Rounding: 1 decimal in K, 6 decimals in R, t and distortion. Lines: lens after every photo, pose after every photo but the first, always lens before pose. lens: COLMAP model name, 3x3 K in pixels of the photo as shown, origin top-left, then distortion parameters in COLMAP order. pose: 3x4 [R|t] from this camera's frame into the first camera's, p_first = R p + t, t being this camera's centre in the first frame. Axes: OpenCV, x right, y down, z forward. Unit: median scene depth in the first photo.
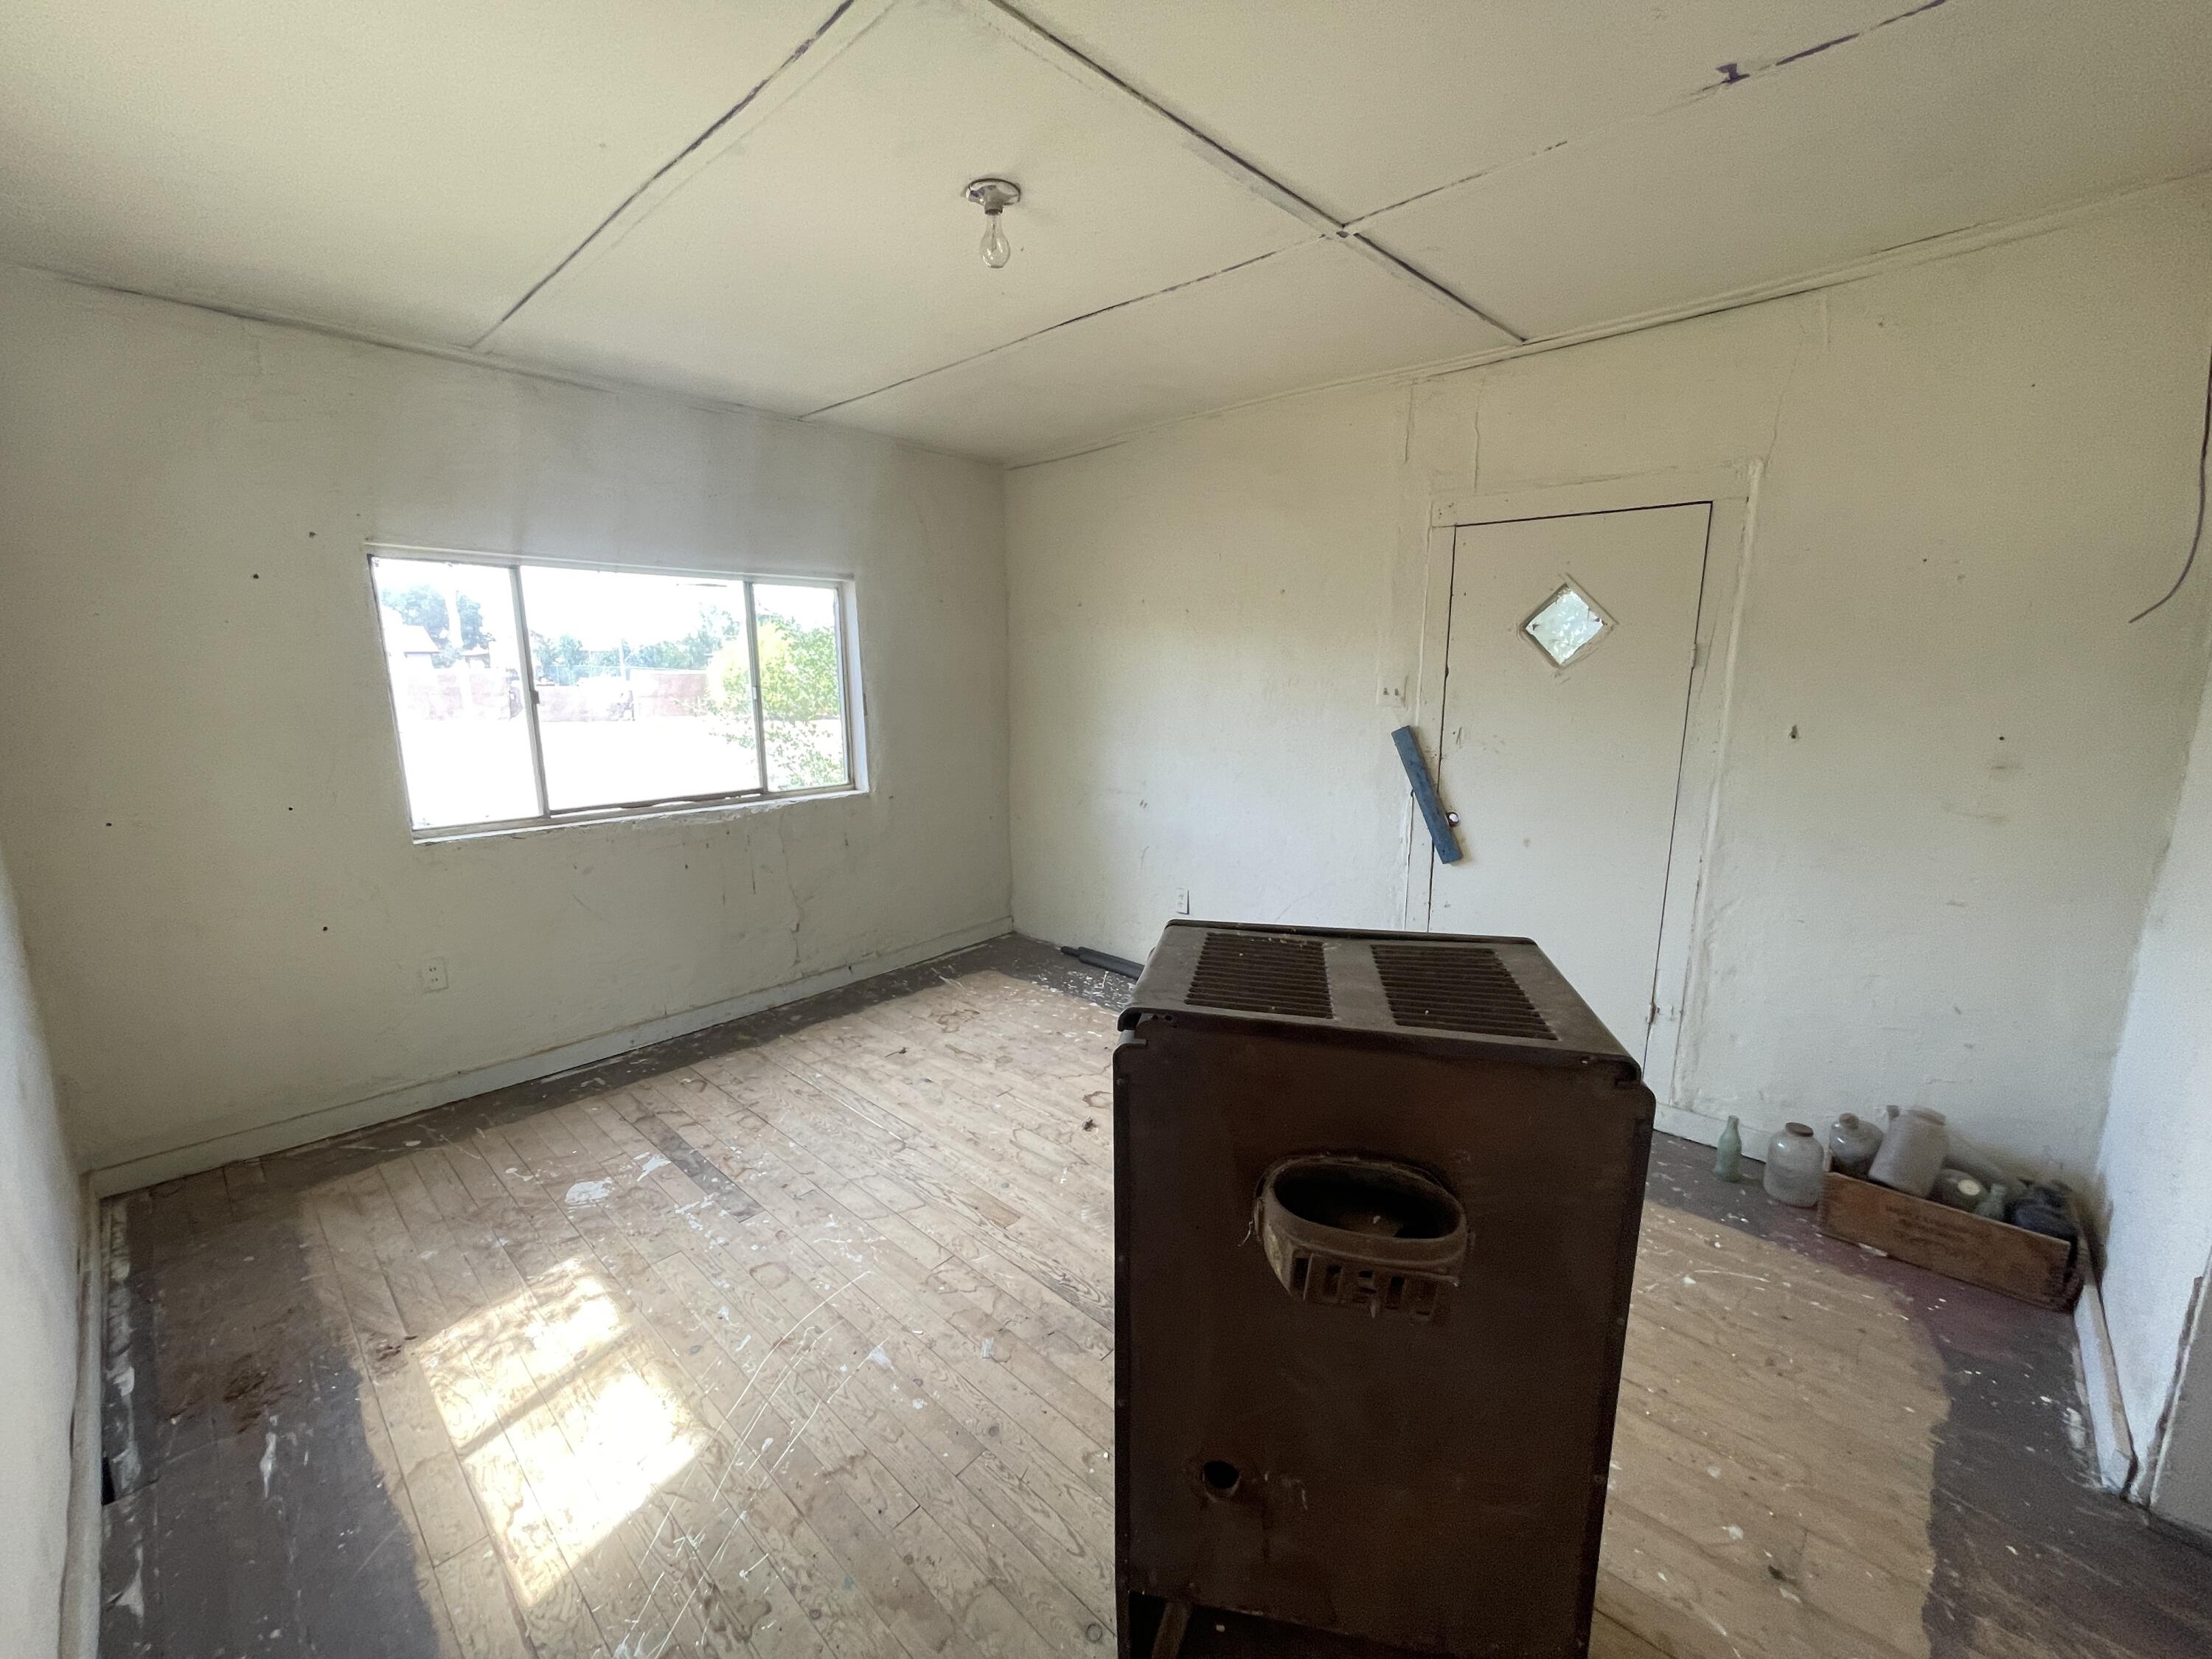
lens RADIAL K [[894.4, 0, 1099.0], [0, 894.4, 830.5], [0, 0, 1]] dist [-0.000768, 0.000370]
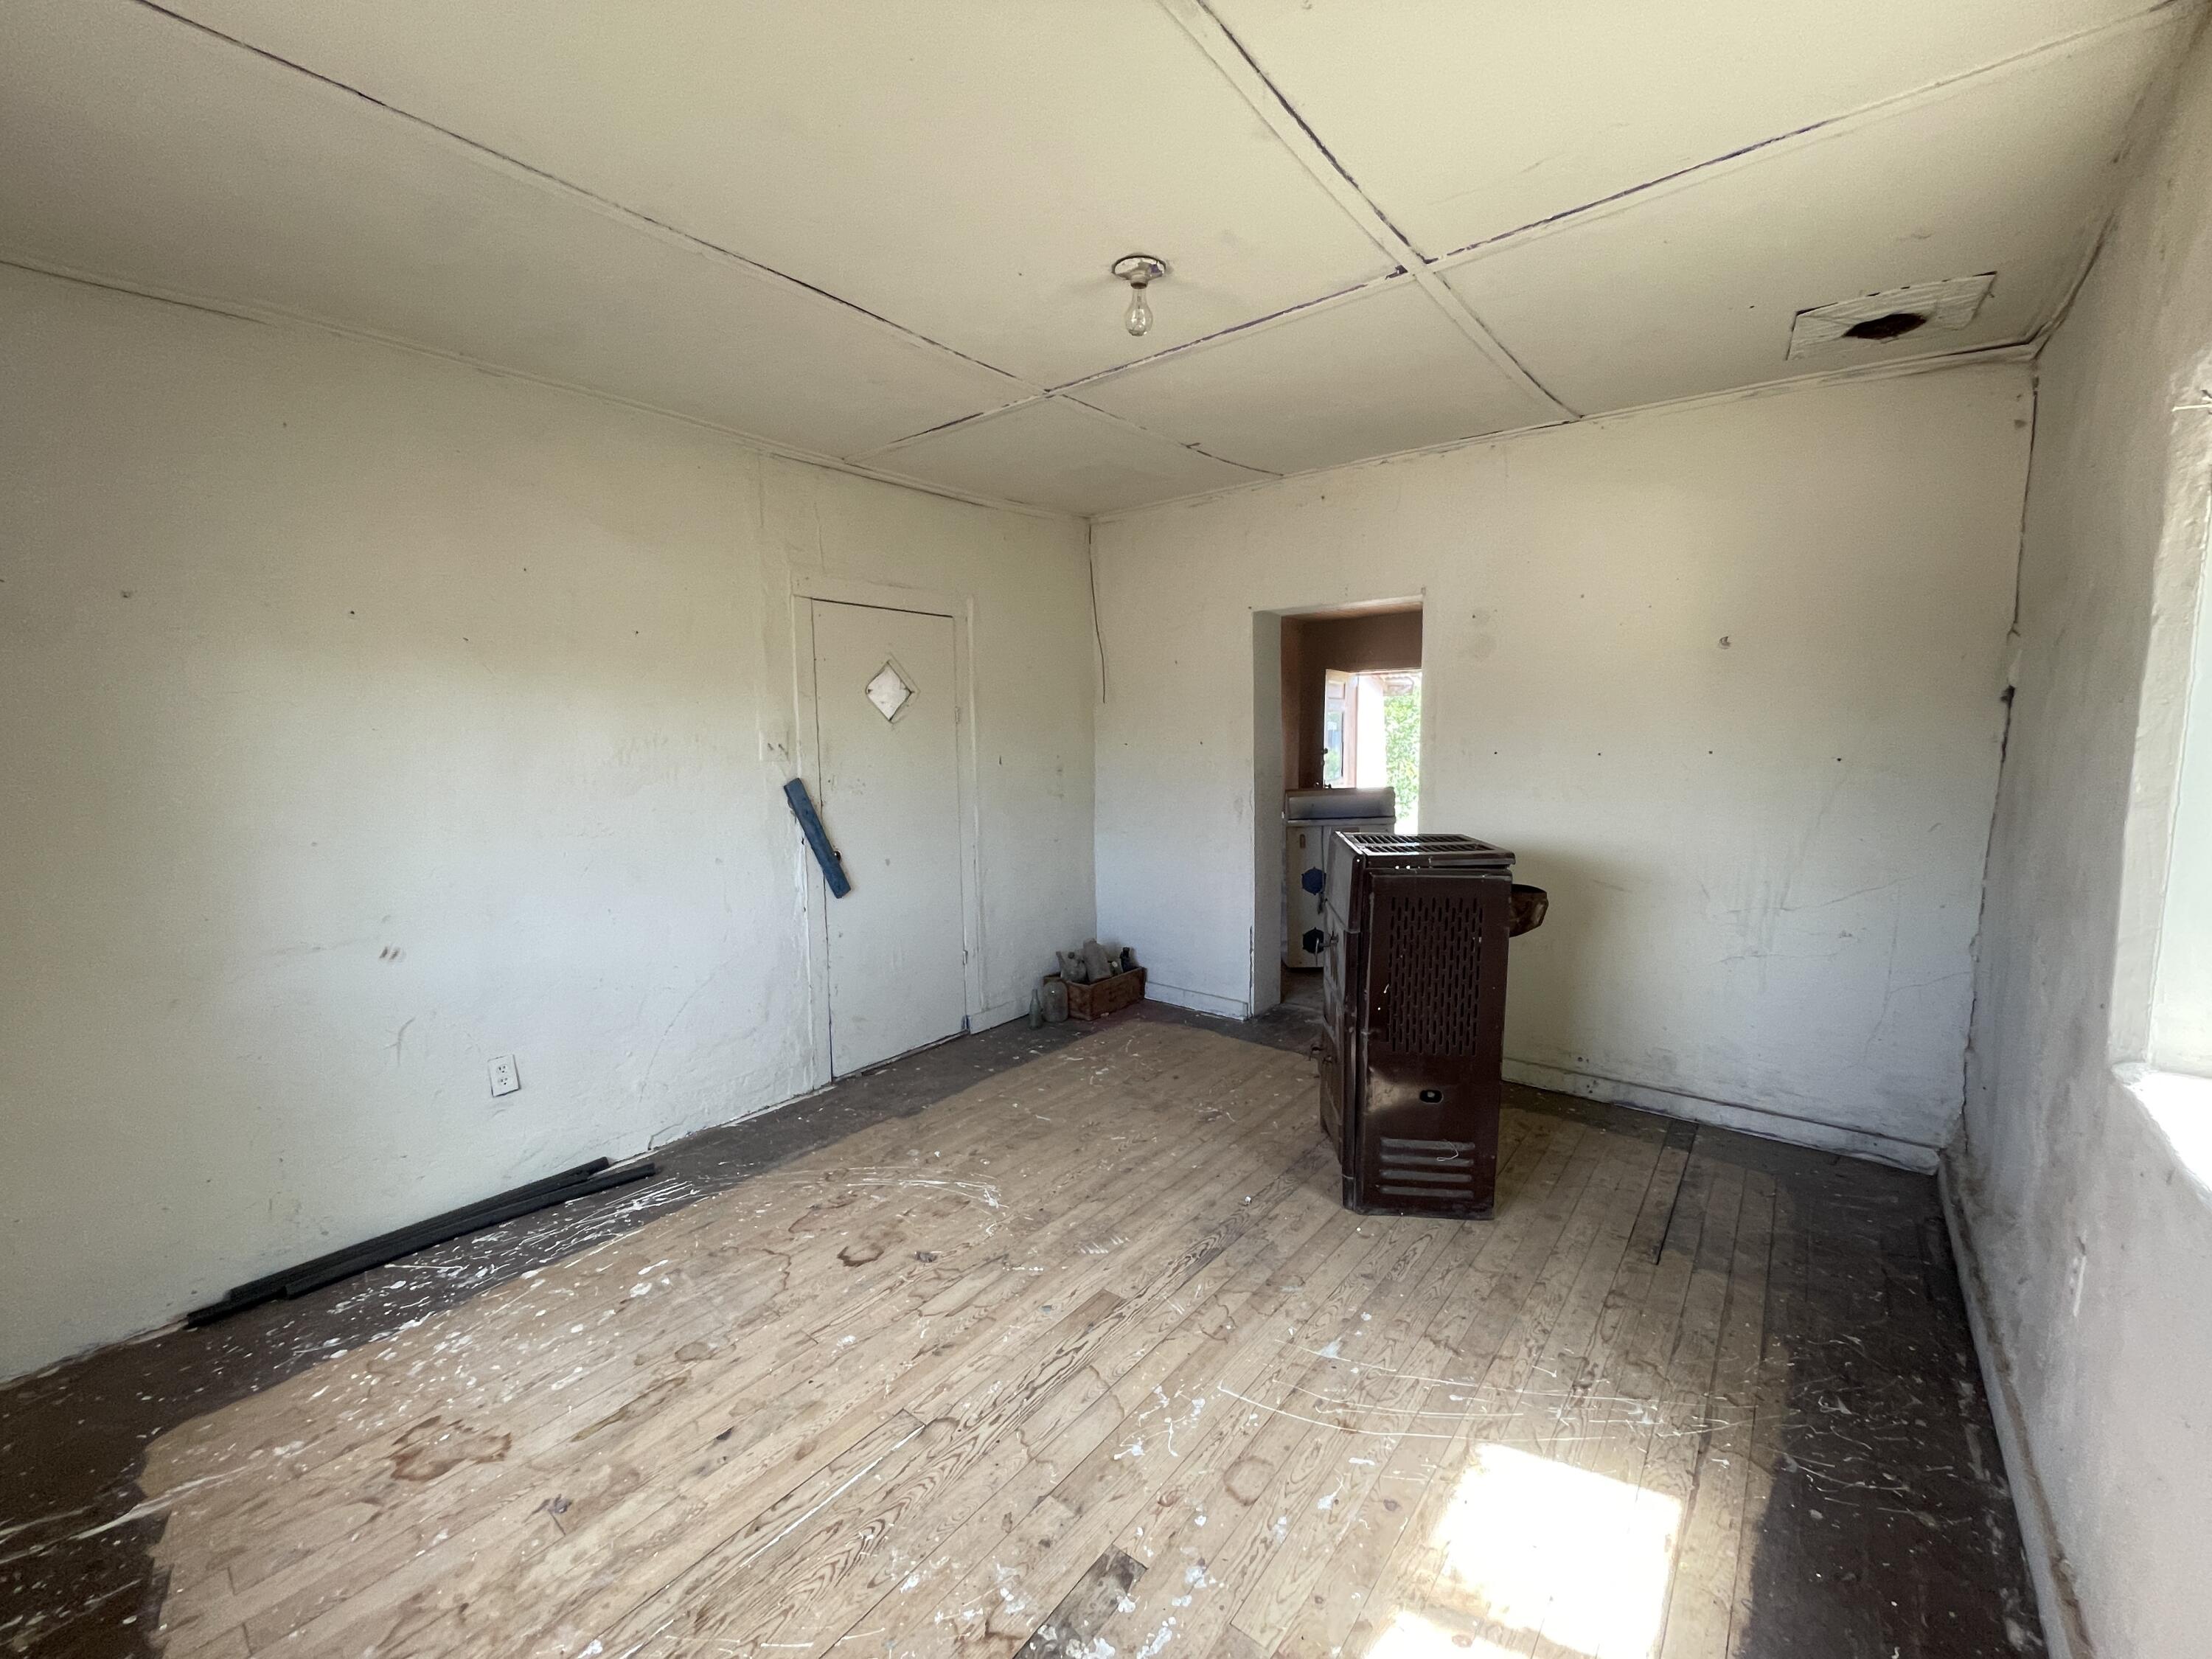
lens RADIAL K [[896.5, 0, 1097.3], [0, 896.5, 828.6], [0, 0, 1]] dist [-0.016581, 0.006685]
pose [[-0.070205, -0.106035, 0.991881, -0.952844], [0.198165, 0.973034, 0.118046, -0.149194], [-0.977651, 0.204844, -0.047300, 0.944422]]
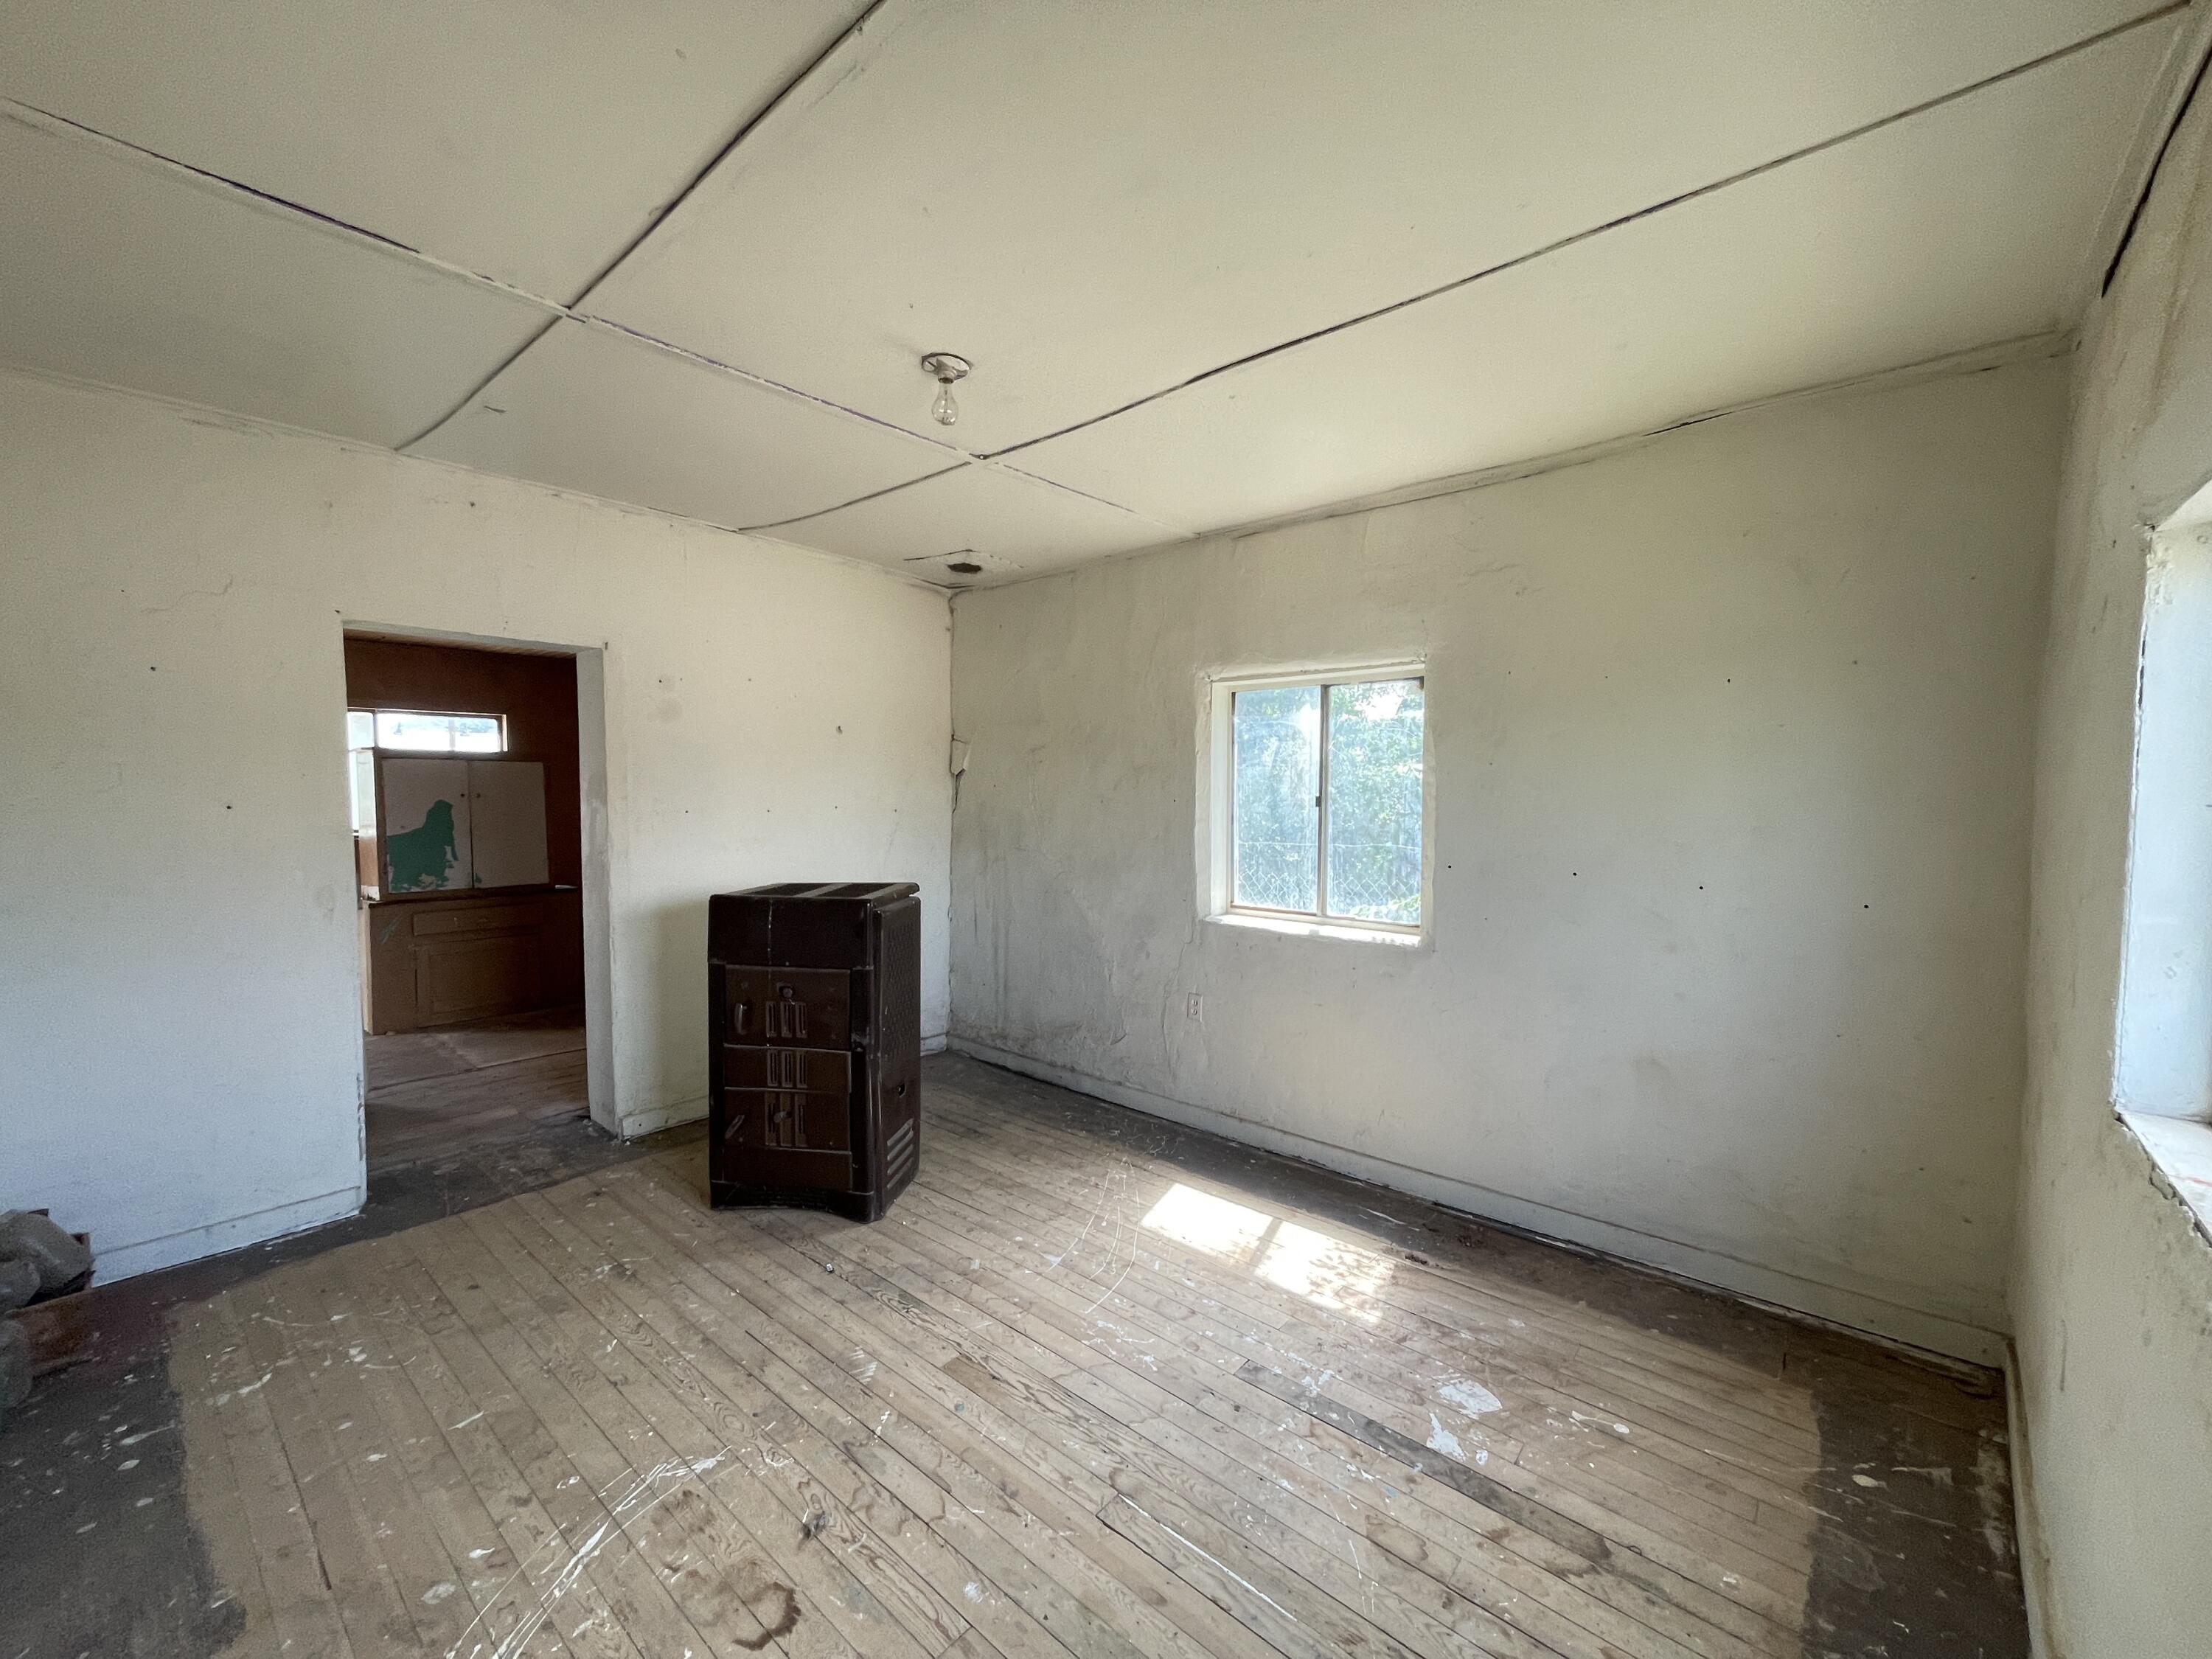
lens RADIAL K [[894.4, 0, 1099.0], [0, 894.4, 830.5], [0, 0, 1]] dist [-0.000768, 0.000370]
pose [[-0.999140, 0.001165, -0.041436, -0.206434], [-0.008661, 0.971673, 0.236169, -0.307247], [0.040538, 0.236325, -0.970828, 1.739628]]
